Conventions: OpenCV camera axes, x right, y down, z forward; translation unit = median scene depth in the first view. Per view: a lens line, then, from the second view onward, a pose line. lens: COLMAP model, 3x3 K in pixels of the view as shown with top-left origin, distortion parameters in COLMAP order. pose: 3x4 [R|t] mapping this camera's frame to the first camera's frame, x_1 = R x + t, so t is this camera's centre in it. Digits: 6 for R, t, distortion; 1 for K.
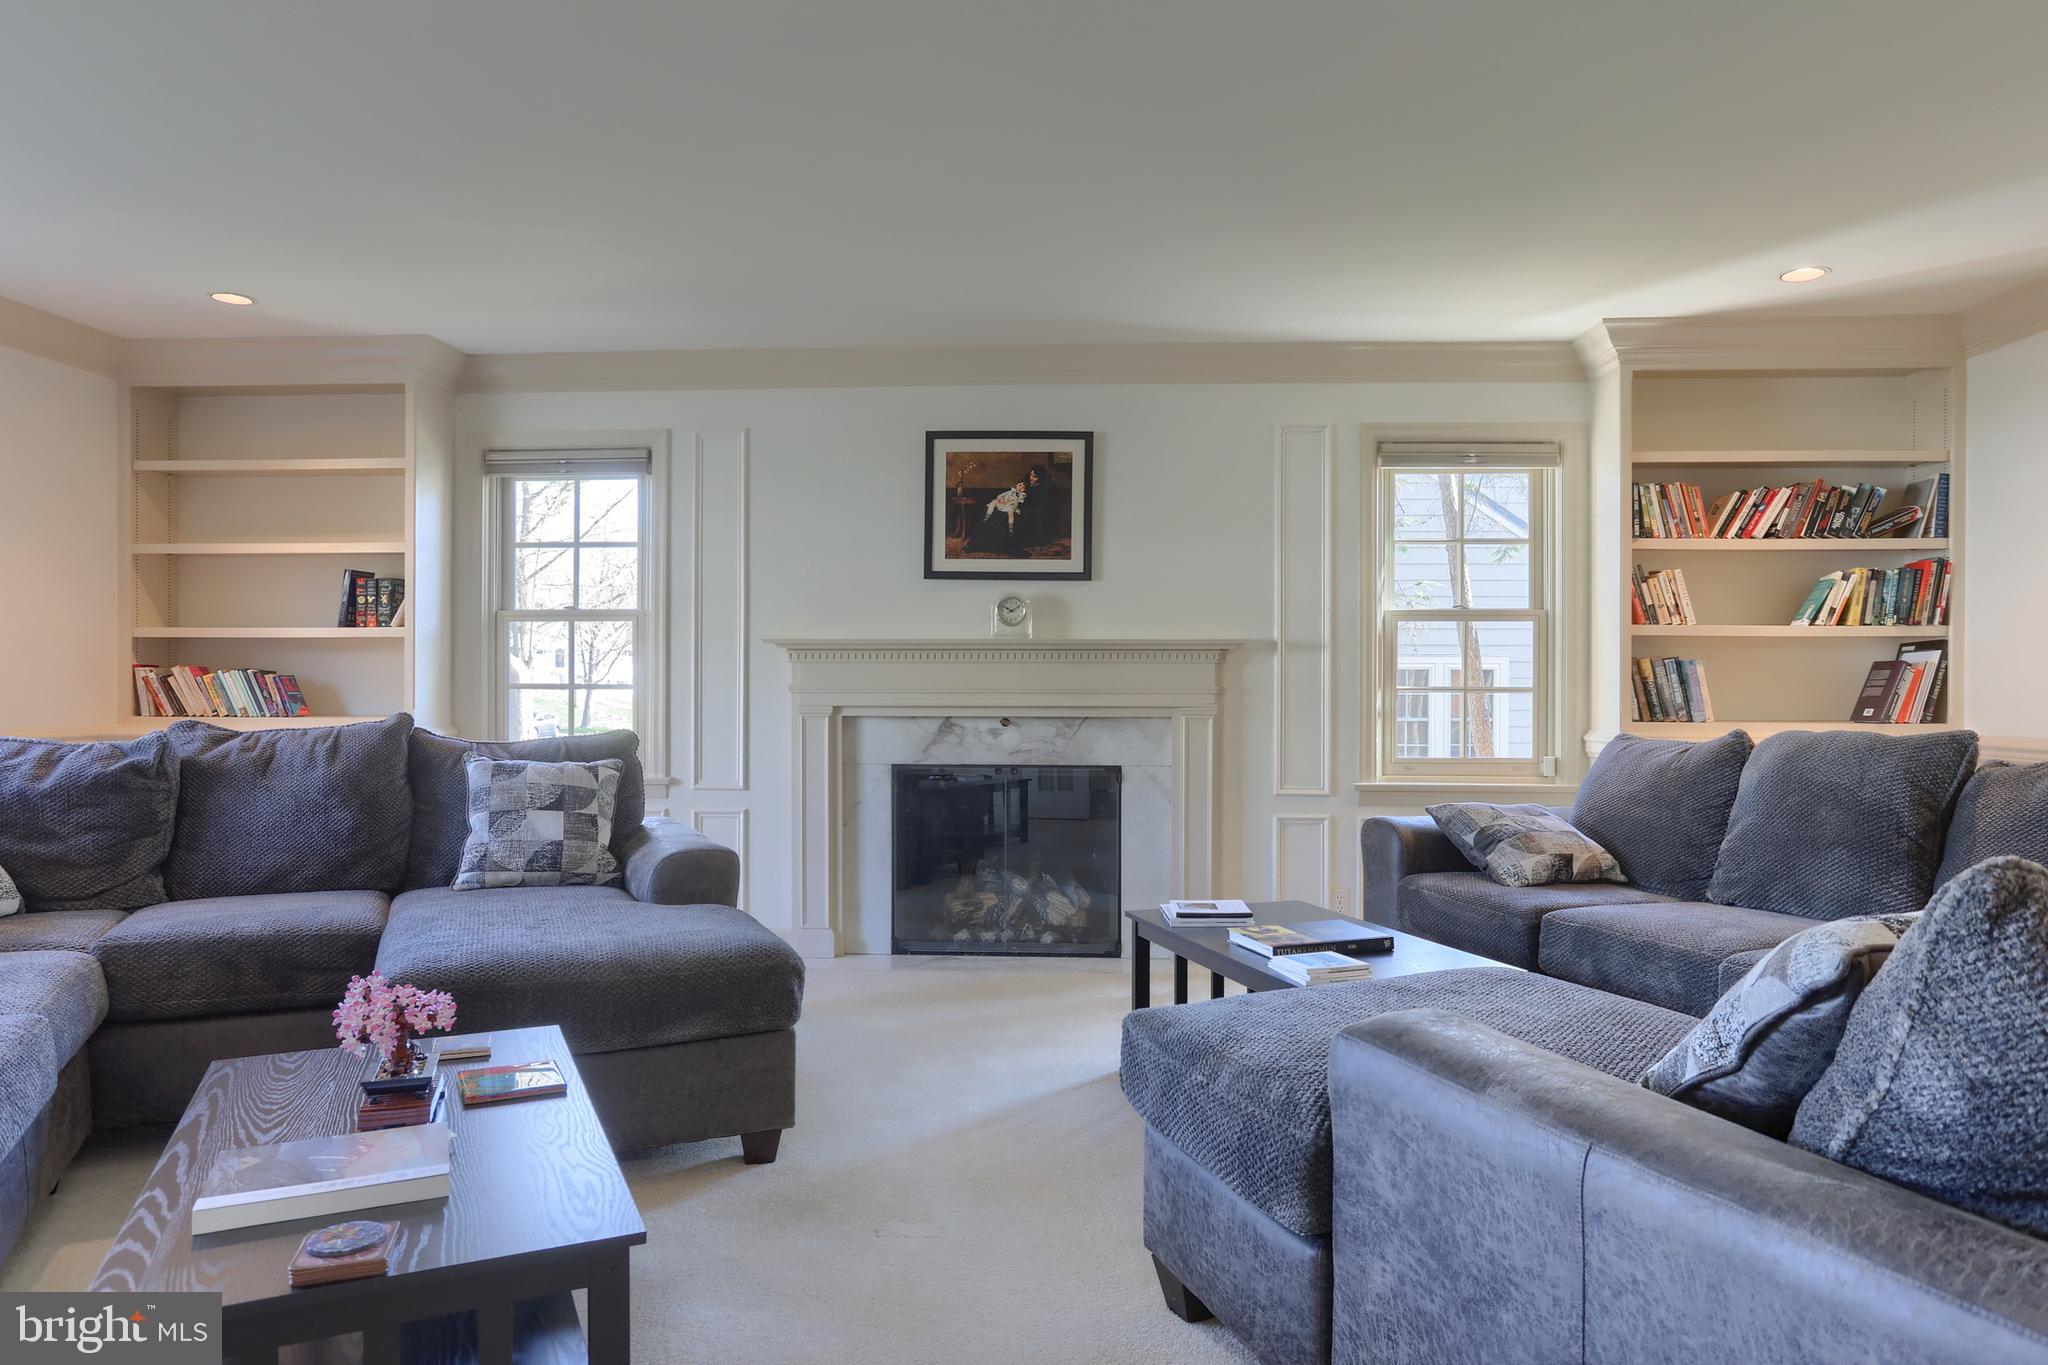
lens RADIAL K [[1301.0, 0, 1045.8], [0, 1301.0, 678.3], [0, 0, 1]] dist [-0.030295, 0.026686]
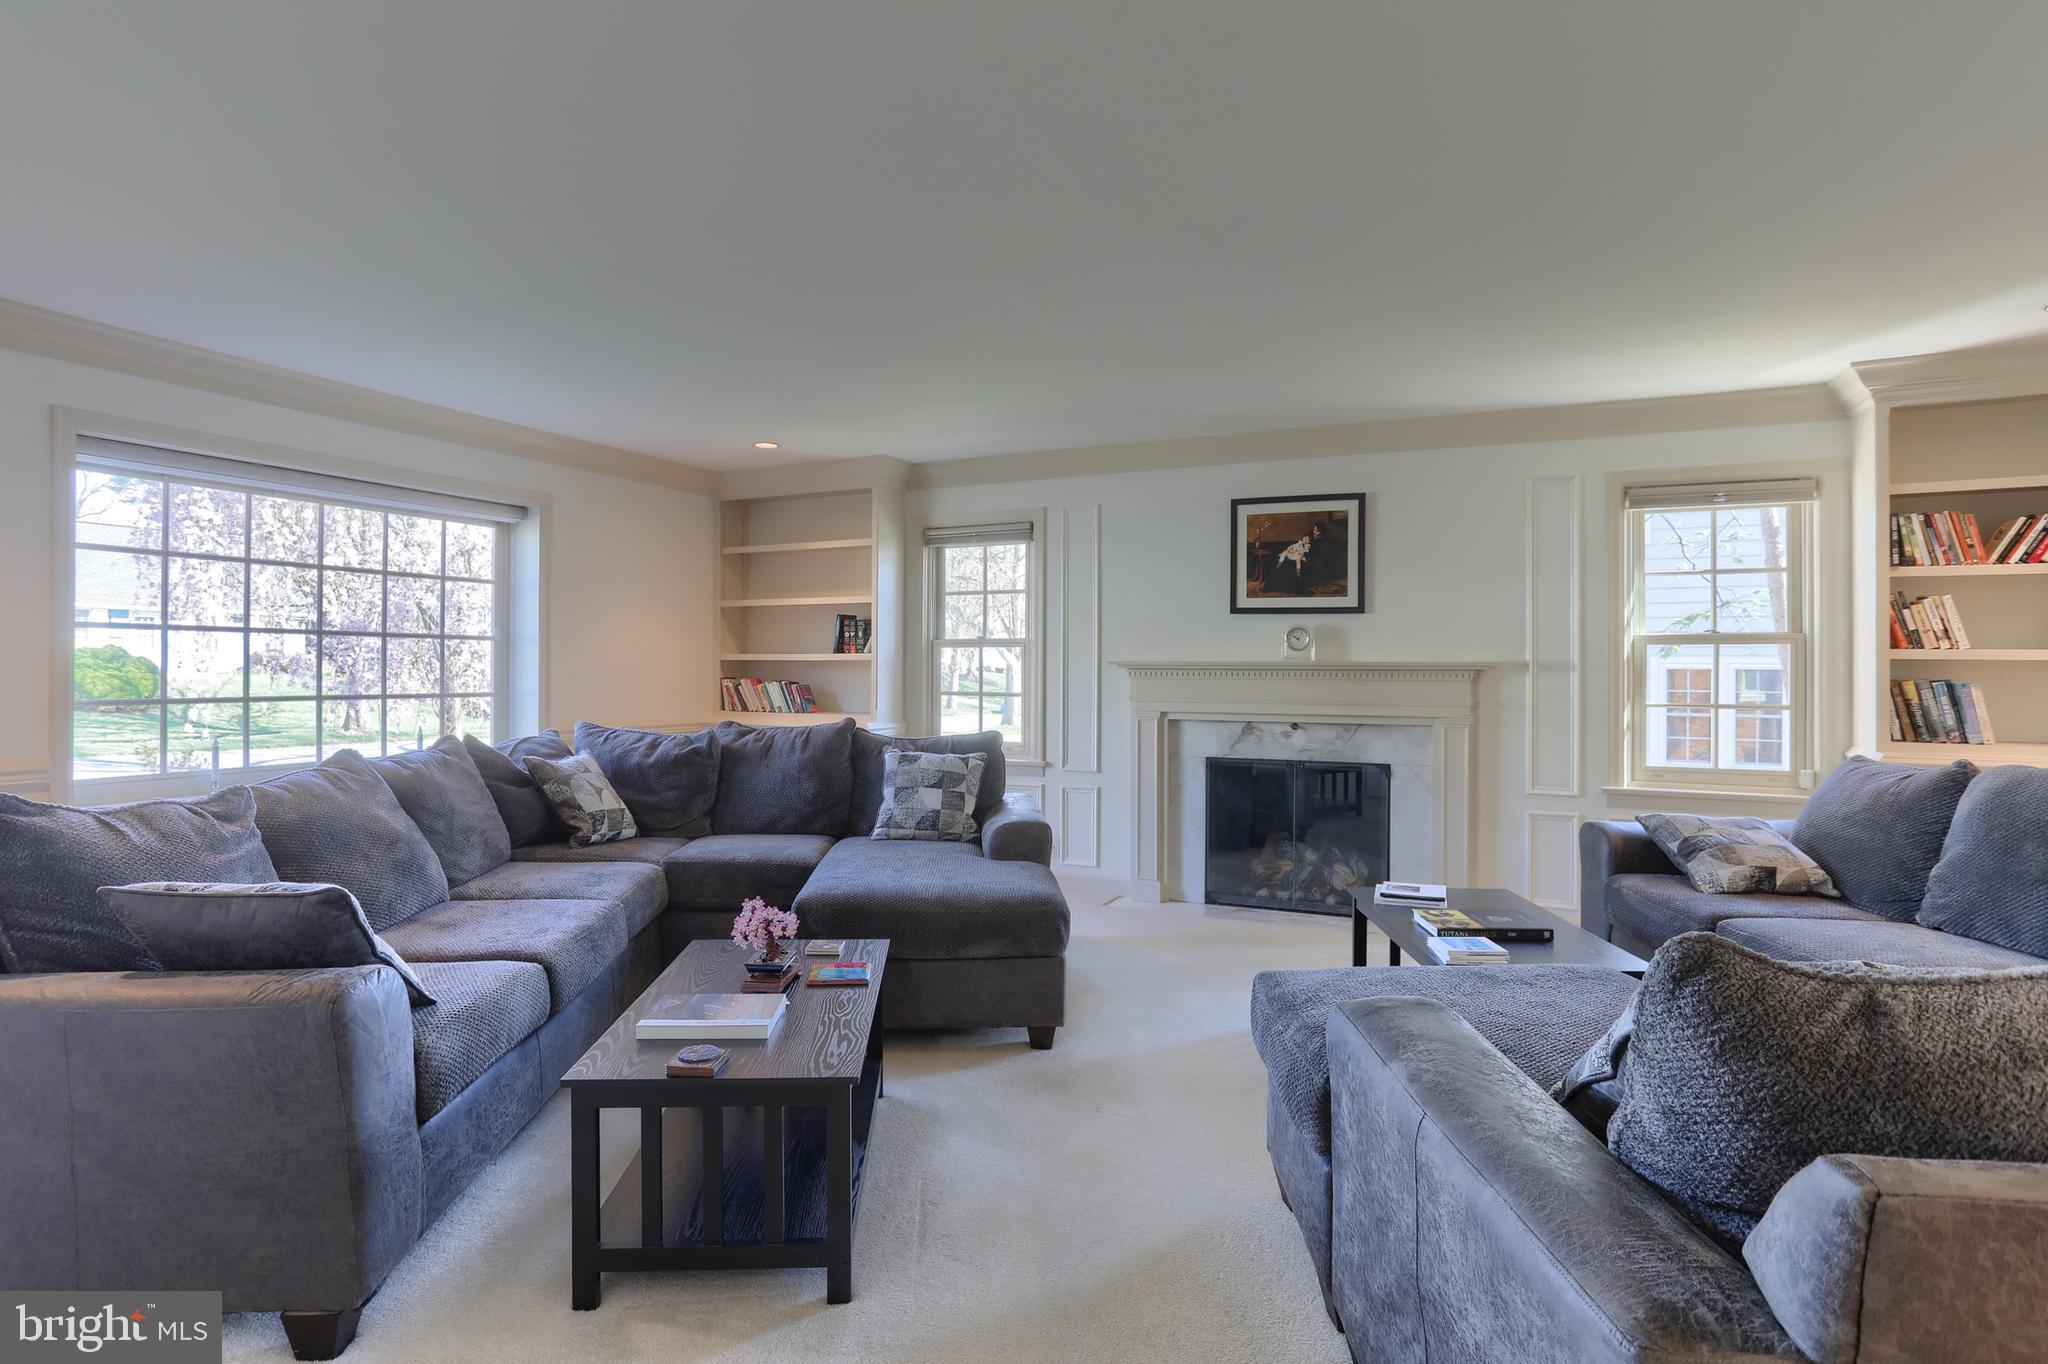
lens RADIAL K [[1036.0, 0, 1011.1], [0, 1036.0, 665.0], [0, 0, 1]] dist [-0.028333, 0.011357]
pose [[0.926089, 0.000286, -0.377305, 0.103784], [-0.001970, 0.999990, -0.004076, -0.023703], [0.377300, 0.004518, 0.926080, -0.034966]]
